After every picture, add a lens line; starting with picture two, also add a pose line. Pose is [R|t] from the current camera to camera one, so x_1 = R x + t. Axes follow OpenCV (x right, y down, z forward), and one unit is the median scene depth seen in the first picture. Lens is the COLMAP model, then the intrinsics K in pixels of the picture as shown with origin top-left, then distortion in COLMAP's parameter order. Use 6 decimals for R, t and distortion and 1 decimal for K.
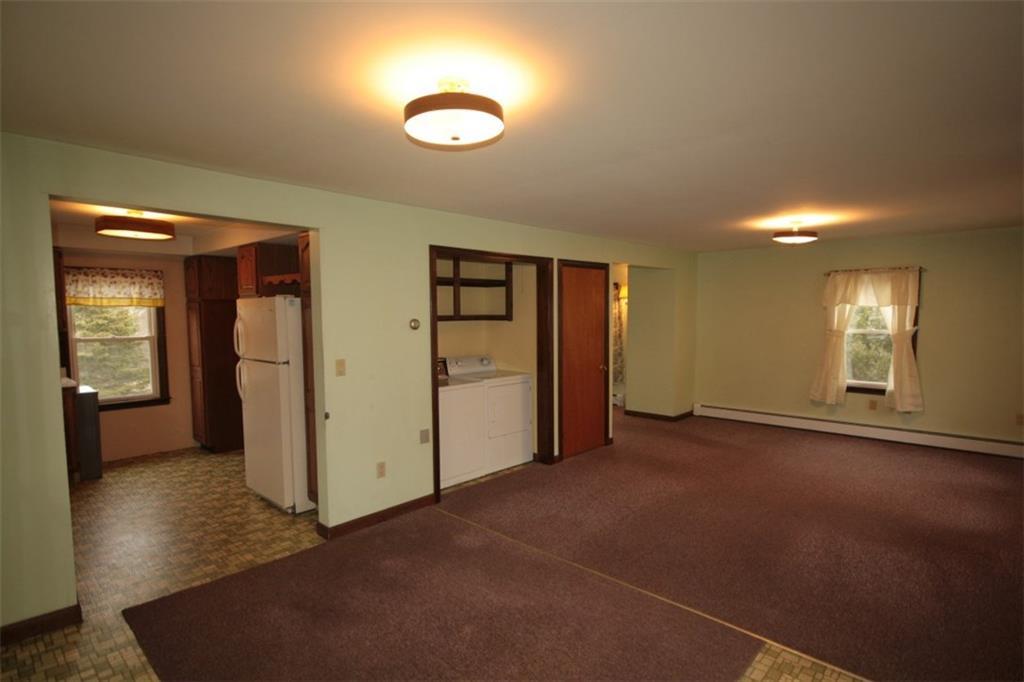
lens RADIAL K [[528.2, 0, 521.3], [0, 528.2, 355.1], [0, 0, 1]] dist [0.013024, 0.000033]
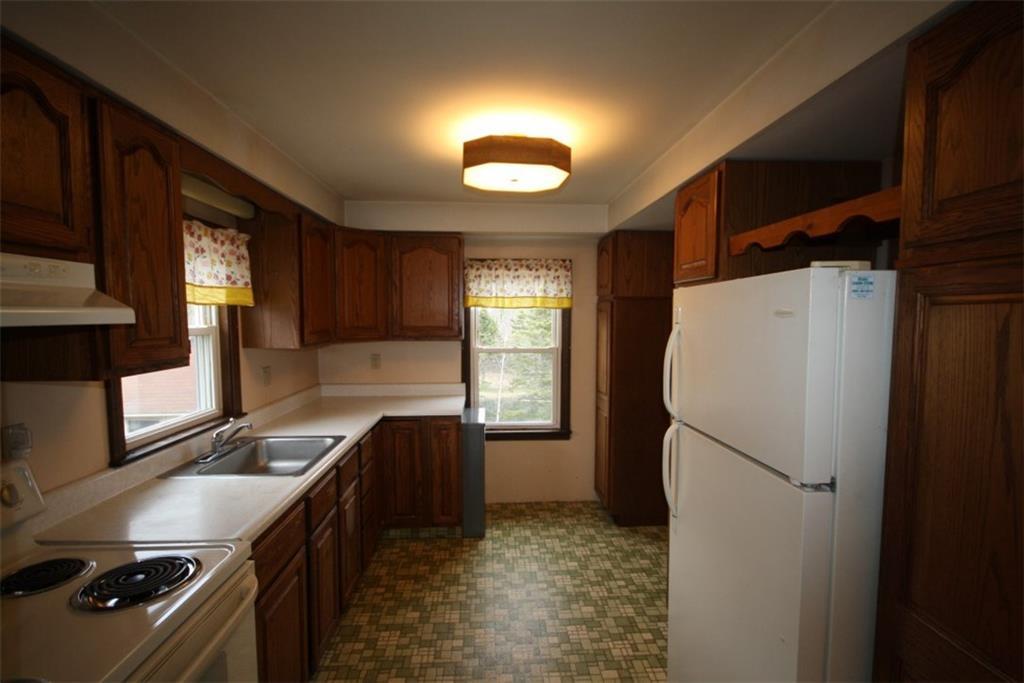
lens RADIAL K [[473.7, 0, 512.2], [0, 473.7, 344.7], [0, 0, 1]] dist [0.001171, 0.000134]
pose [[0.715799, 0.047239, -0.696707, -0.291075], [-0.059535, 0.998205, 0.006515, -0.043164], [0.695764, 0.036815, 0.717326, 0.509999]]
